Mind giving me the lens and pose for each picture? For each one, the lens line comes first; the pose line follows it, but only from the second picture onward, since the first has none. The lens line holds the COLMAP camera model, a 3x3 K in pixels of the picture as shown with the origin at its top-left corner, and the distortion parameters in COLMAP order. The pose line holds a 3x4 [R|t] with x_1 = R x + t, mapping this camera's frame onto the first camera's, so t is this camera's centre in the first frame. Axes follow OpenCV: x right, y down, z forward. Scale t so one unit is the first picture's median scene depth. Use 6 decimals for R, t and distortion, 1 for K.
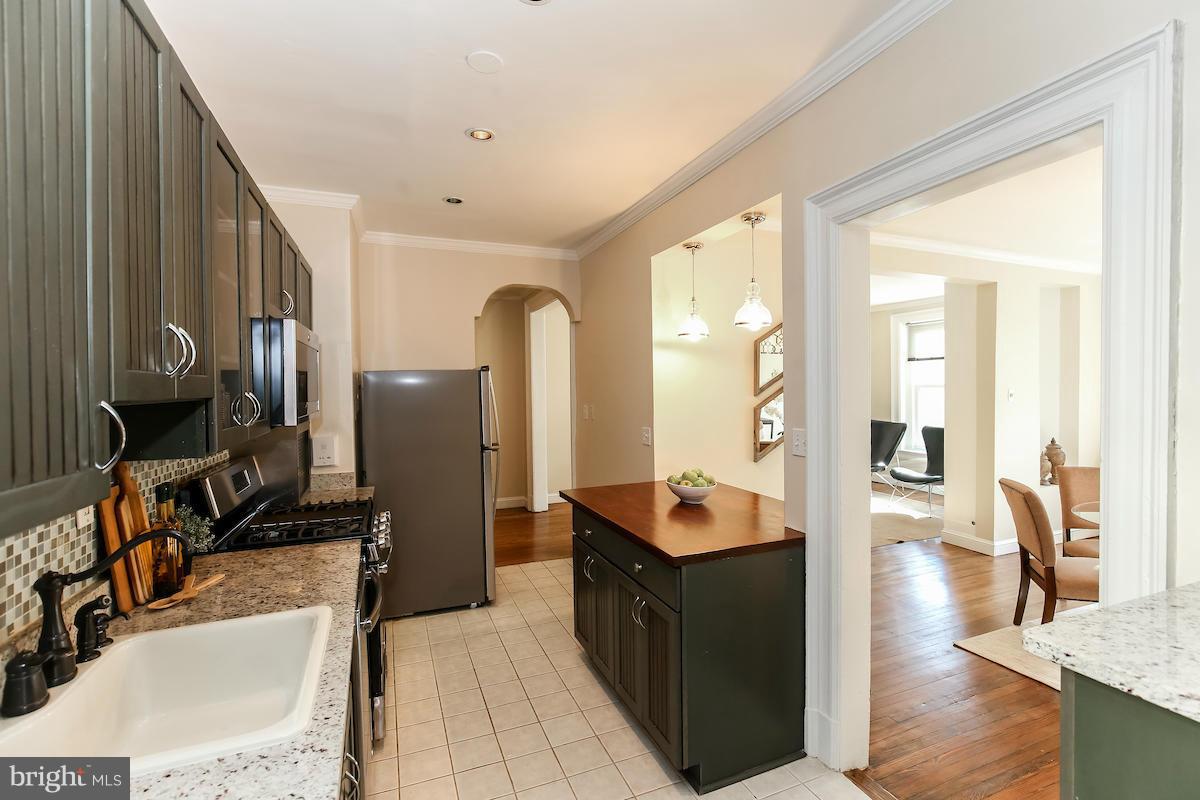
lens RADIAL K [[553.2, 0, 602.7], [0, 553.2, 397.2], [0, 0, 1]] dist [-0.003671, 0.000205]
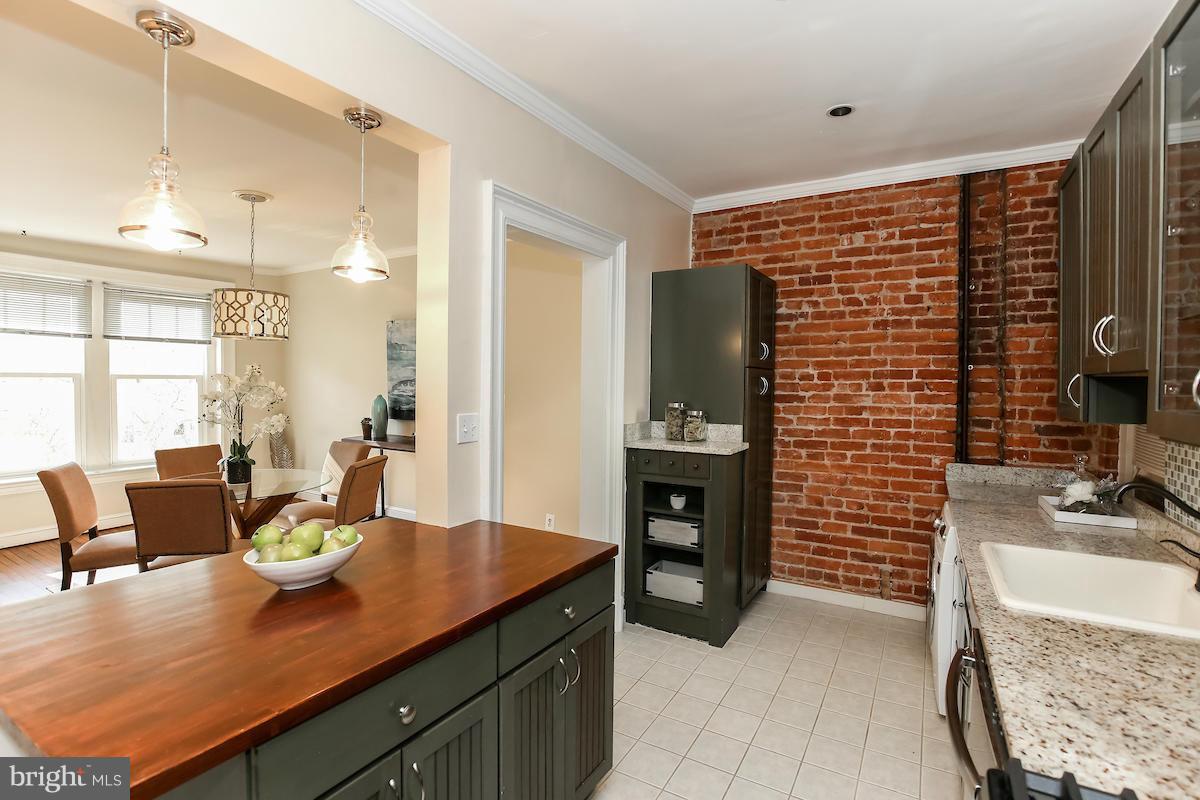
lens RADIAL K [[557.5, 0, 605.4], [0, 557.5, 395.3], [0, 0, 1]] dist [-0.037402, 0.005589]
pose [[-0.615705, -0.012448, 0.787878, -0.369438], [0.009427, 0.999687, 0.023162, 0.006664], [-0.787920, 0.021688, -0.615395, 0.960974]]
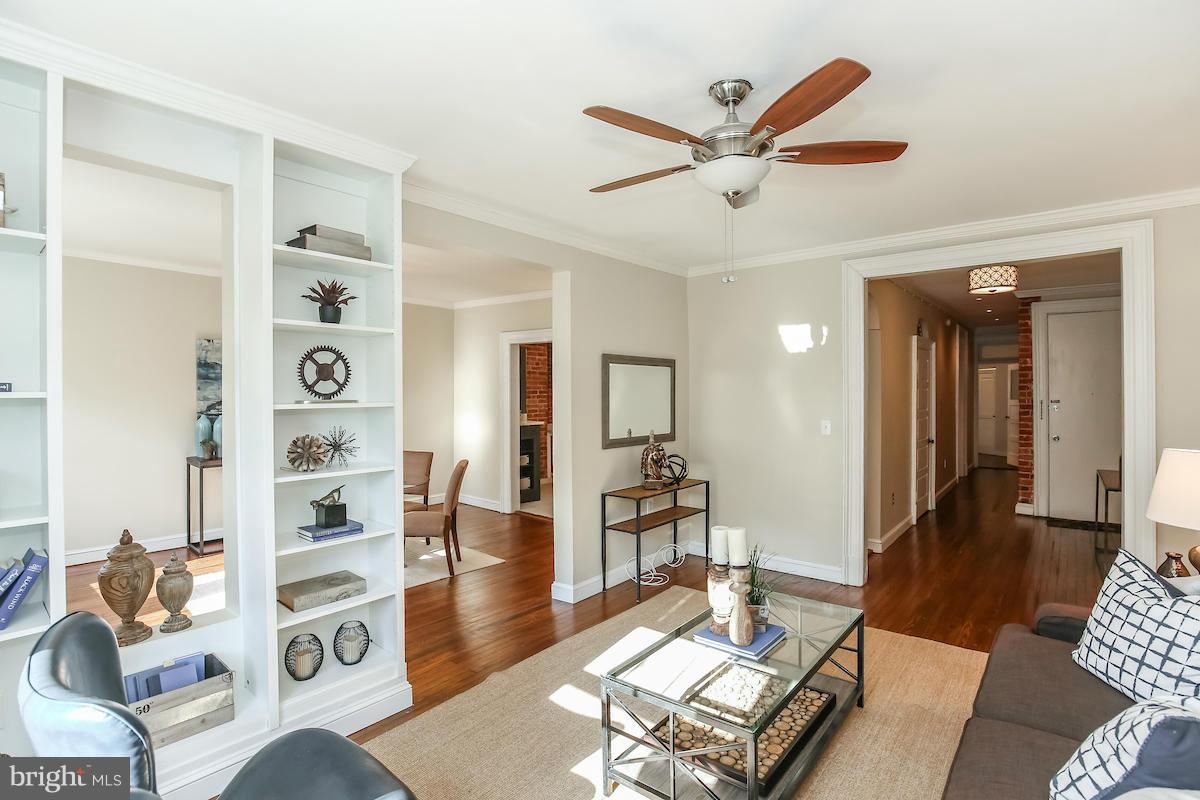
lens RADIAL K [[559.5, 0, 604.5], [0, 559.5, 395.5], [0, 0, 1]] dist [-0.020005, 0.001280]
pose [[-0.875905, 0.016780, -0.482191, 1.128934], [0.004784, 0.999648, 0.026098, -0.057285], [0.482459, 0.020553, -0.875677, 2.457539]]
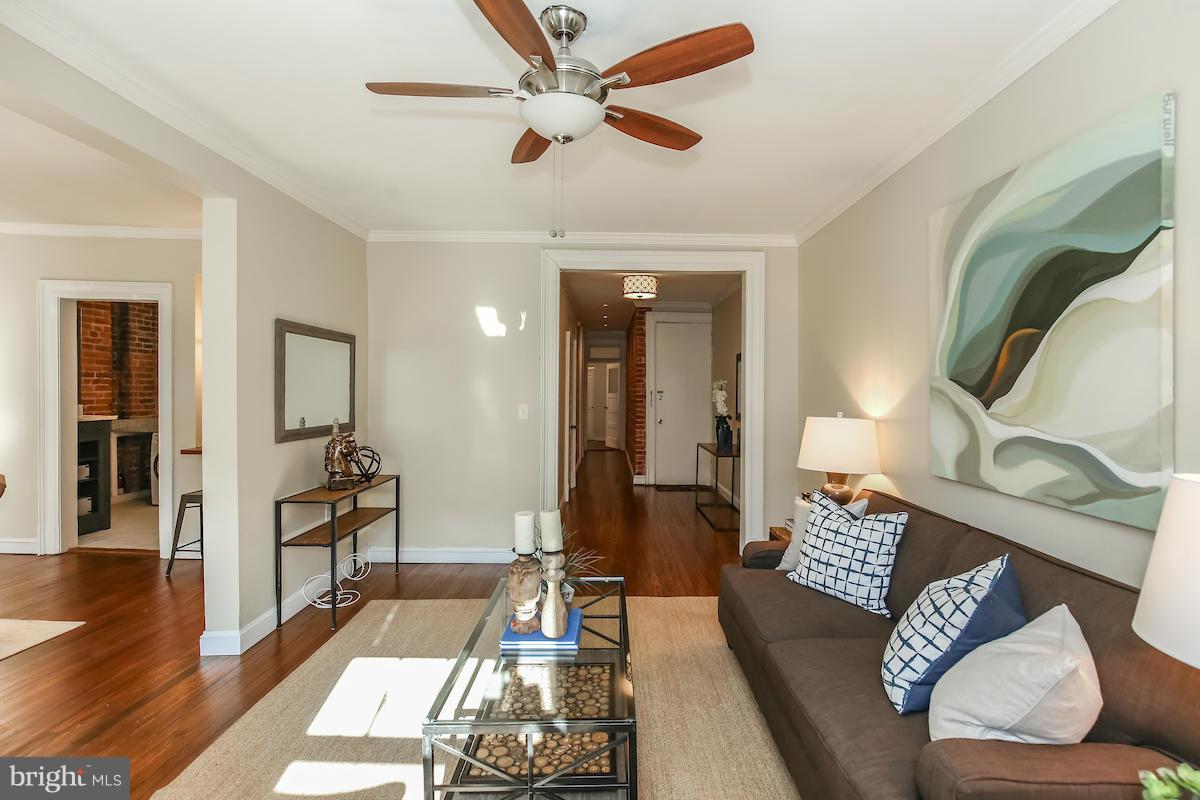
lens RADIAL K [[567.1, 0, 600.0], [0, 567.1, 400.0], [0, 0, 1]] dist [-0.001344, 0.000004]
pose [[-0.381896, 0.022877, -0.923922, 1.221887], [-0.022481, 0.999168, 0.034032, -0.022179], [0.923932, 0.033767, -0.381064, 2.228588]]
